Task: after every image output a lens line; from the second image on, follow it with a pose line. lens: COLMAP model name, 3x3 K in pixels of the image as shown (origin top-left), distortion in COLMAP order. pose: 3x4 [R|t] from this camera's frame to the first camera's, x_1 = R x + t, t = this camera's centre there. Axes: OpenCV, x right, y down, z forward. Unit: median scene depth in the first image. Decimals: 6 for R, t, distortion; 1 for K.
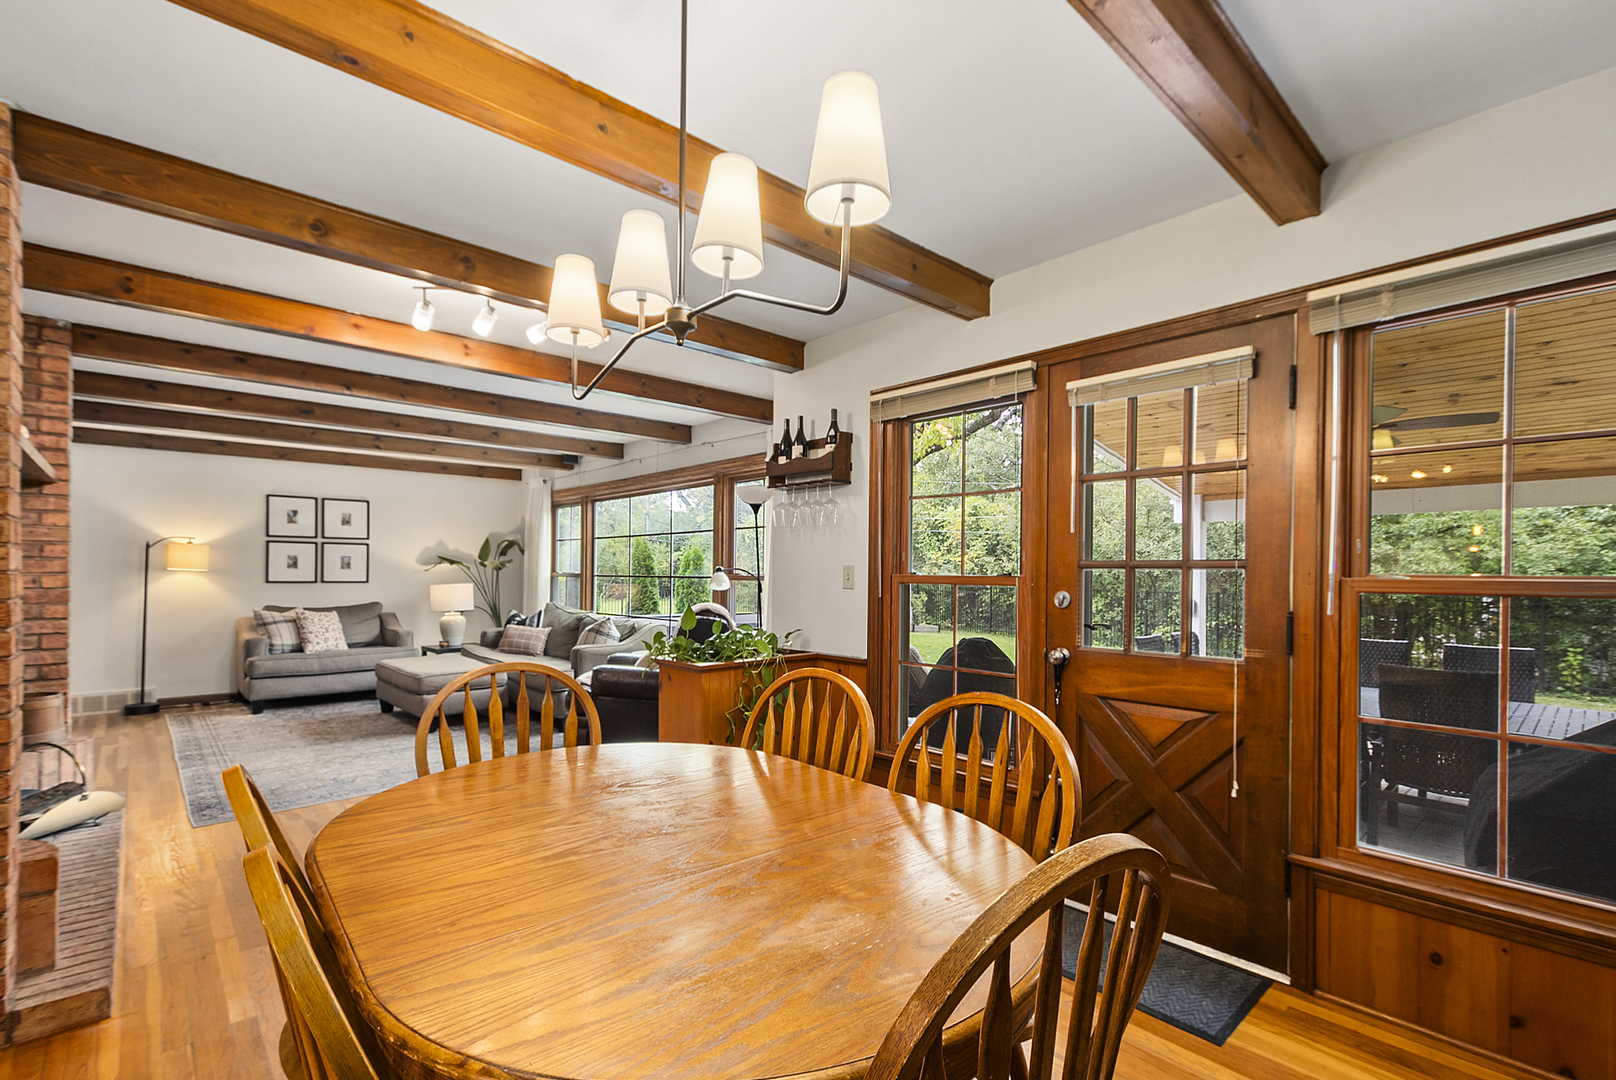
lens RADIAL K [[718.1, 0, 817.5], [0, 718.1, 545.3], [0, 0, 1]] dist [0.005422, -0.000355]
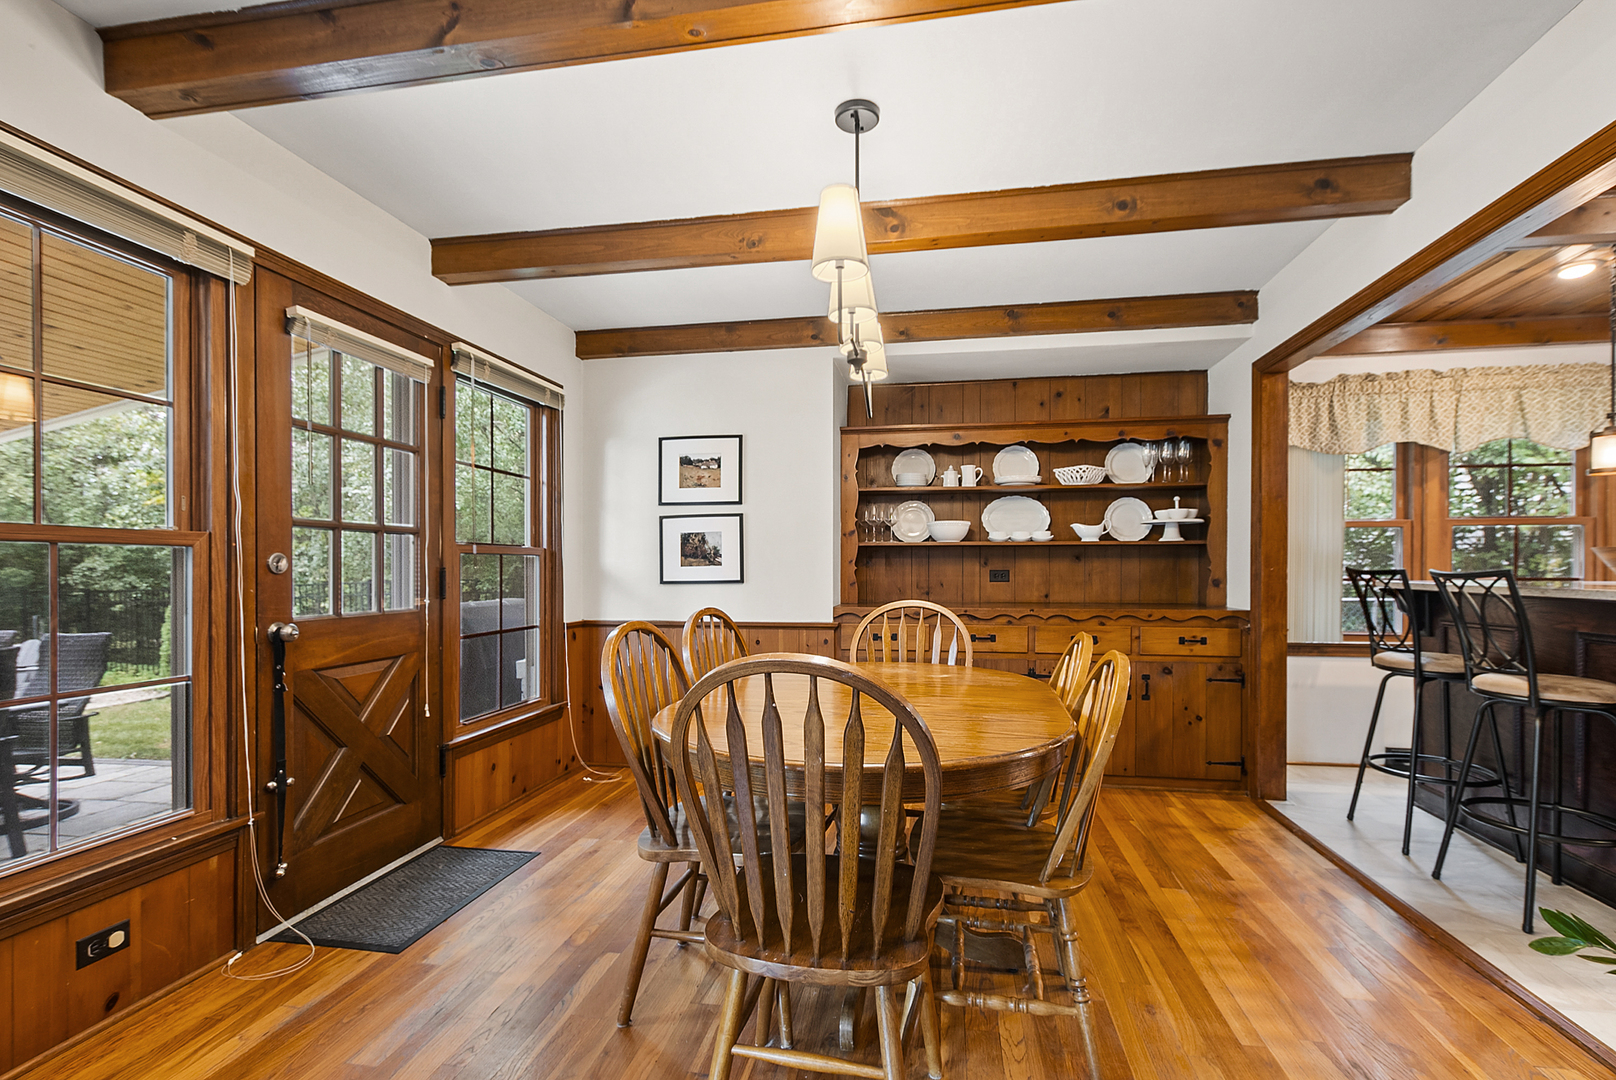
lens RADIAL K [[718.1, 0, 817.5], [0, 718.1, 545.3], [0, 0, 1]] dist [0.005422, -0.000355]
pose [[-0.588952, 0.022849, 0.807845, -0.733170], [-0.026416, 0.998522, -0.047501, 0.083410], [-0.807736, -0.049315, -0.587478, 1.058254]]
